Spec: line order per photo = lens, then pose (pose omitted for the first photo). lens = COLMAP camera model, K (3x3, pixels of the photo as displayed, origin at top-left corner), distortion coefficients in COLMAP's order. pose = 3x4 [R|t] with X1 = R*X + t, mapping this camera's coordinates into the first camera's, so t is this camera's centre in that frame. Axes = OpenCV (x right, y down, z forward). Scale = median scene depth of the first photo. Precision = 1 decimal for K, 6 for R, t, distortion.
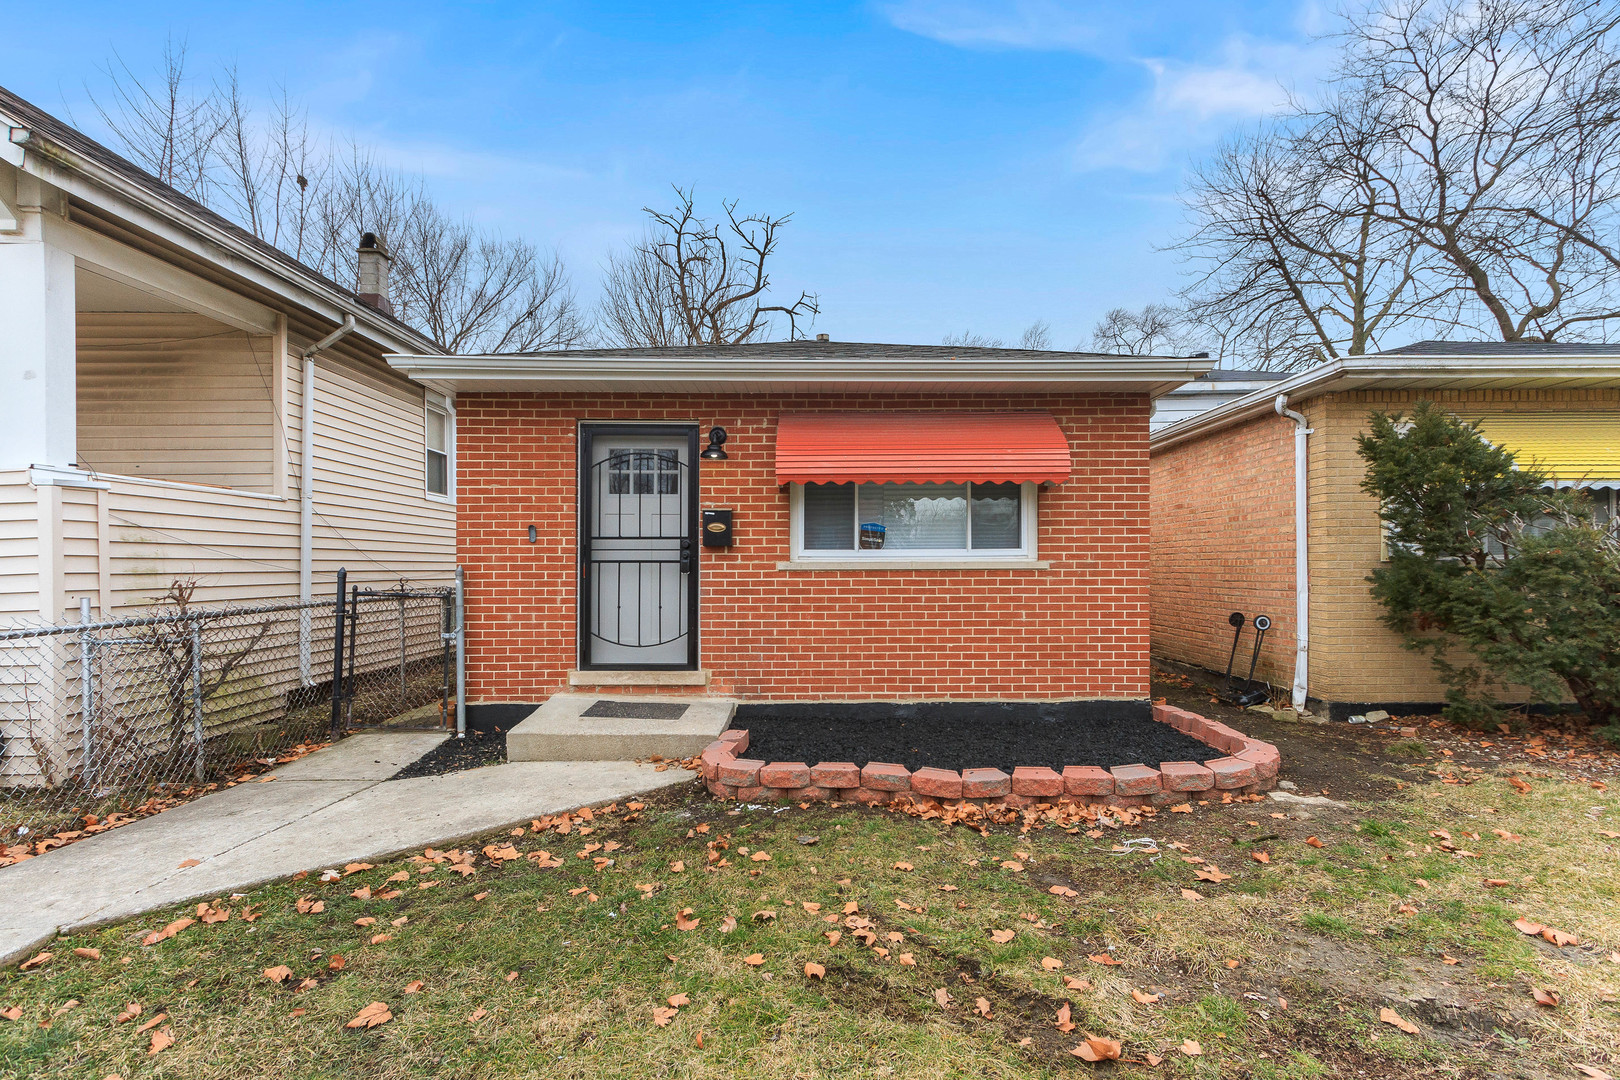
lens RADIAL K [[763.9, 0, 810.0], [0, 763.9, 573.1], [0, 0, 1]] dist [0.023872, -0.005707]
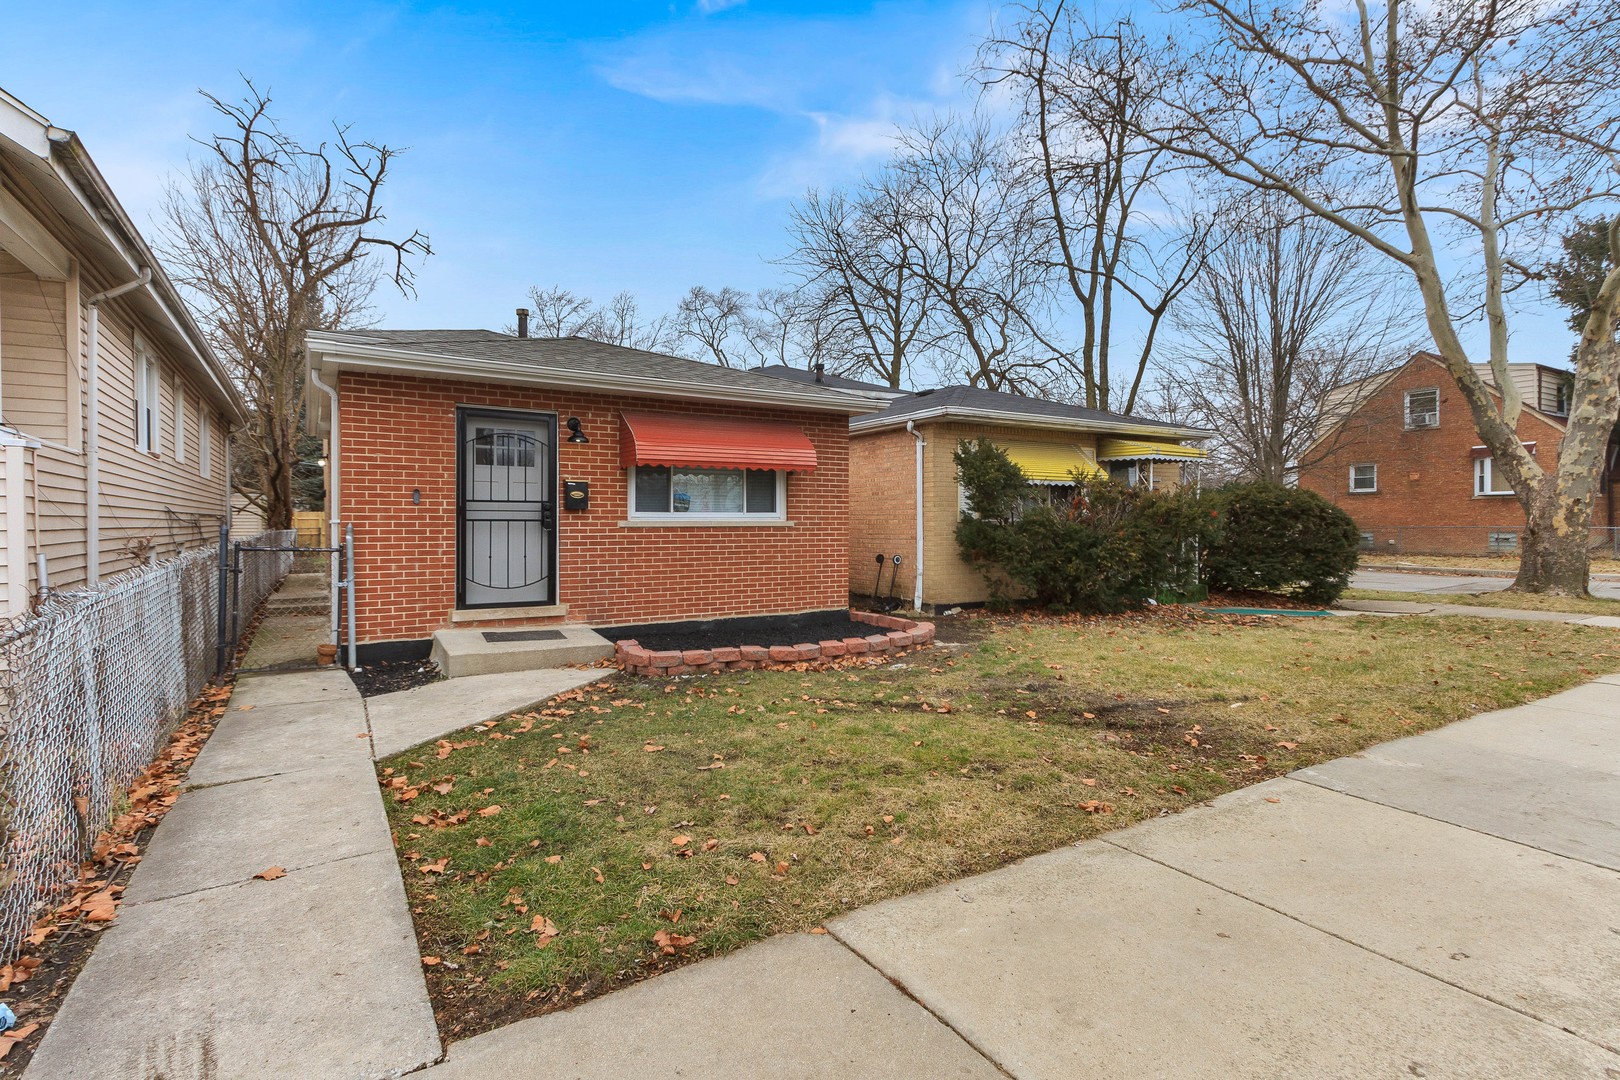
lens RADIAL K [[745.2, 0, 810.0], [0, 745.2, 540.0], [0, 0, 1]] dist [0.023128, -0.000008]
pose [[0.867063, -0.009400, 0.498109, -0.403721], [0.002770, 0.999897, 0.014047, 0.001314], [-0.498190, -0.010800, 0.867001, -0.304252]]
